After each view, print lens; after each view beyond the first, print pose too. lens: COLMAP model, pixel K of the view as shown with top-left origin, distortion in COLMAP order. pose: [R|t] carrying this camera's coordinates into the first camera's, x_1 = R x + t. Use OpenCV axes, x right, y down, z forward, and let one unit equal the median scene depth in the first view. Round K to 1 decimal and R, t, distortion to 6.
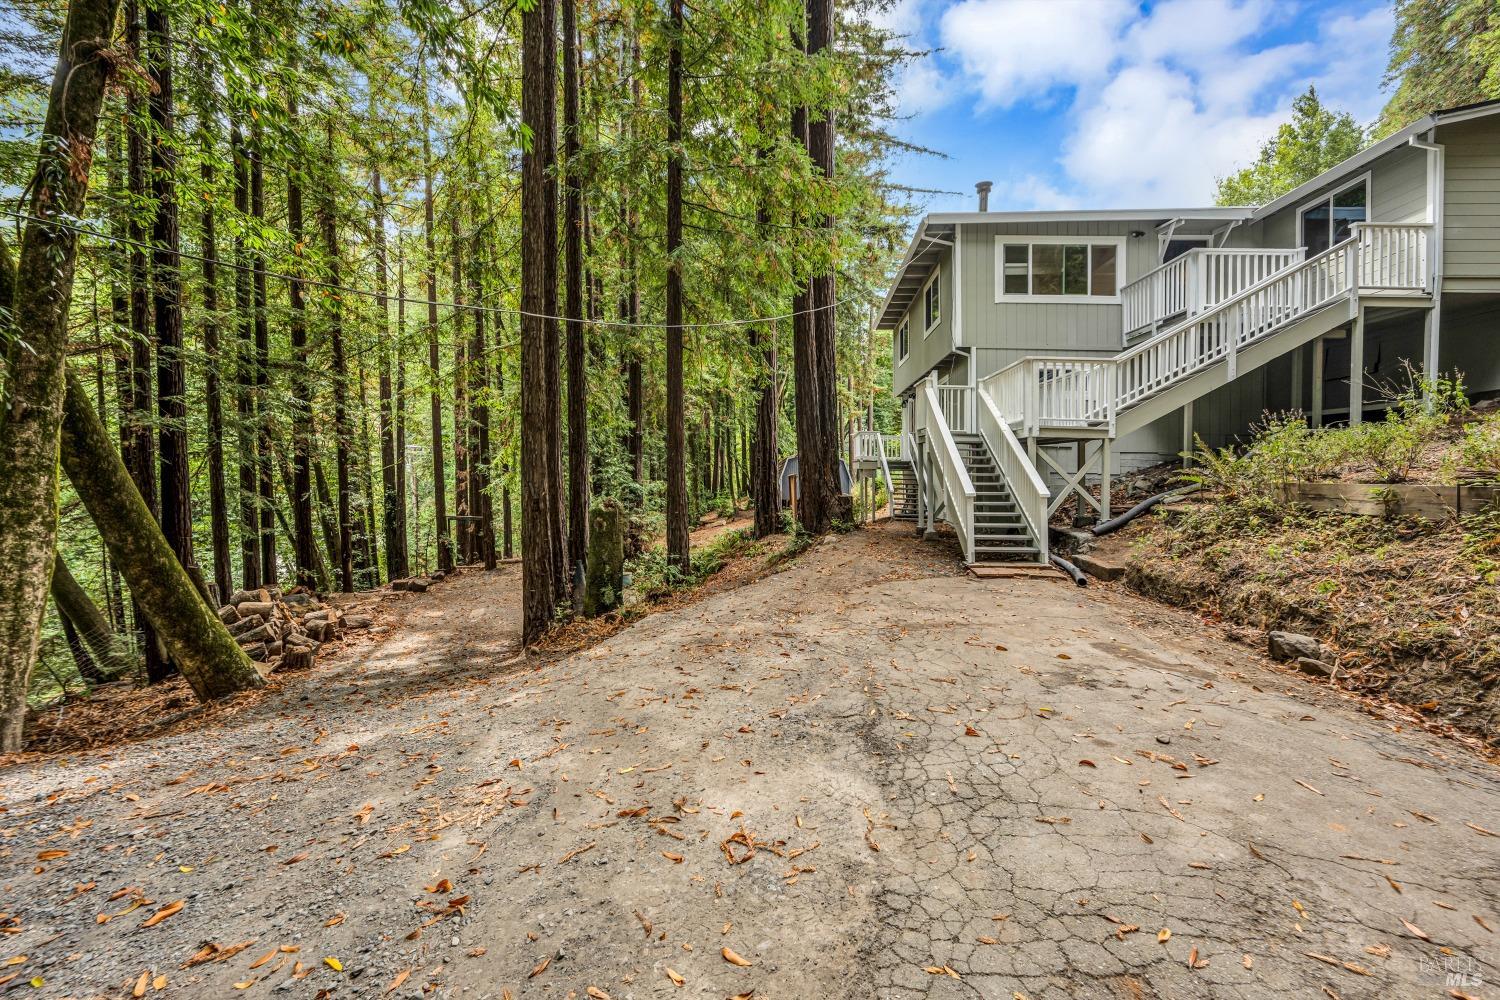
lens RADIAL K [[616.5, 0, 771.4], [0, 616.5, 495.1], [0, 0, 1]] dist [0.000163, -0.000182]
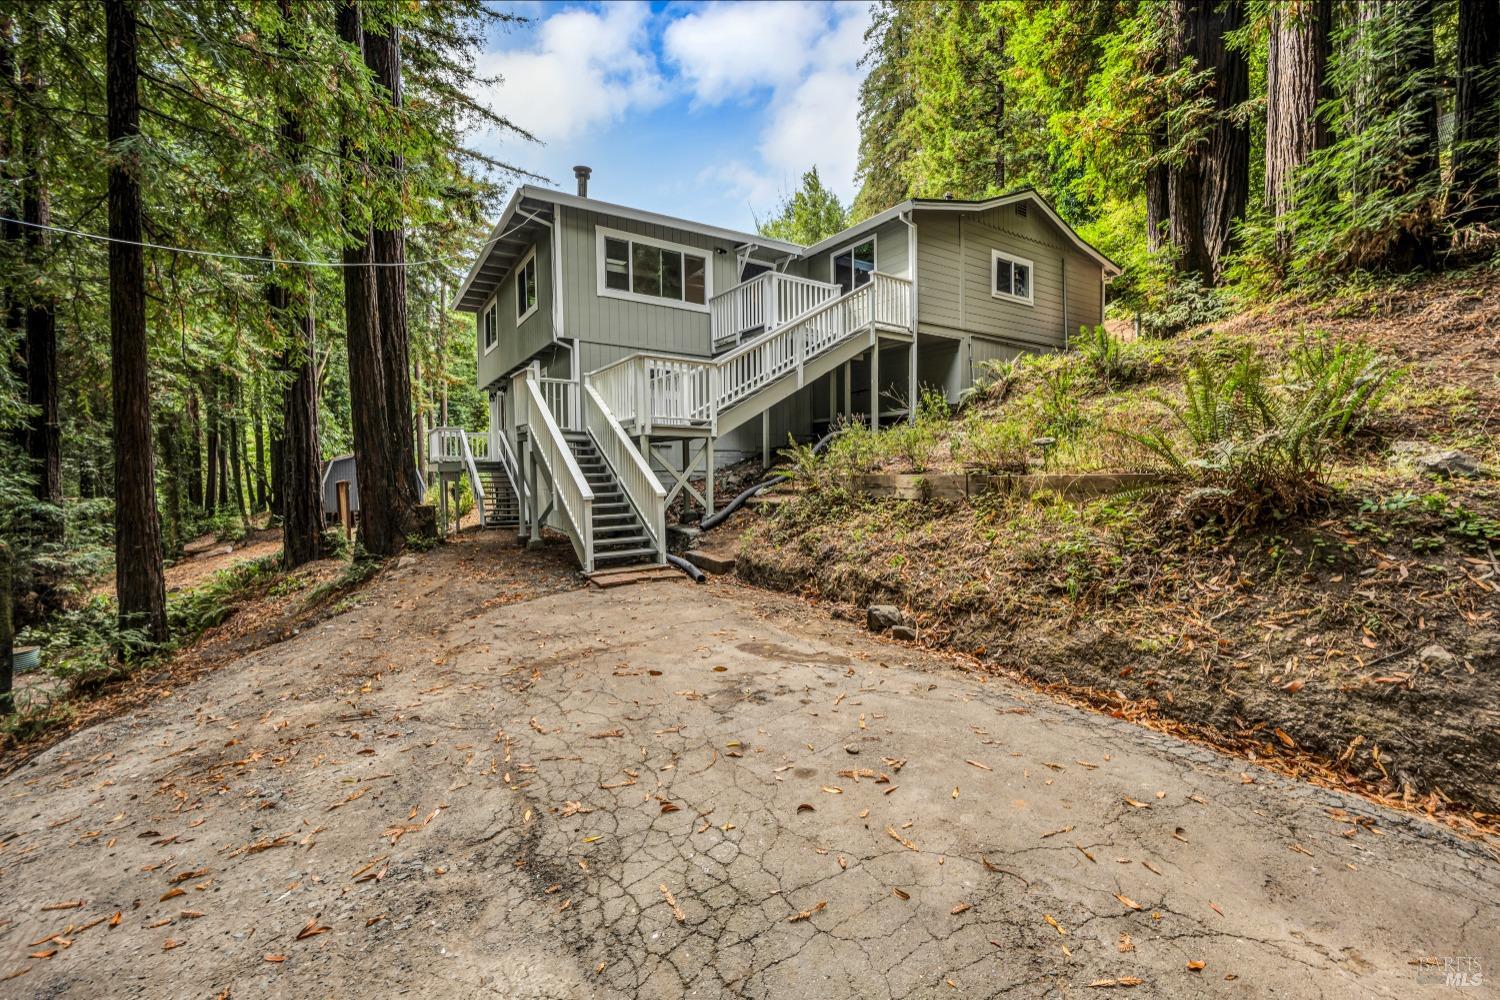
lens RADIAL K [[610.4, 0, 749.7], [0, 610.4, 468.3], [0, 0, 1]] dist [0.000249, -0.000316]
pose [[0.804382, -0.023853, 0.593634, -0.018670], [0.047985, 0.998538, -0.024899, -0.009557], [-0.592172, 0.048514, 0.804350, 0.123777]]
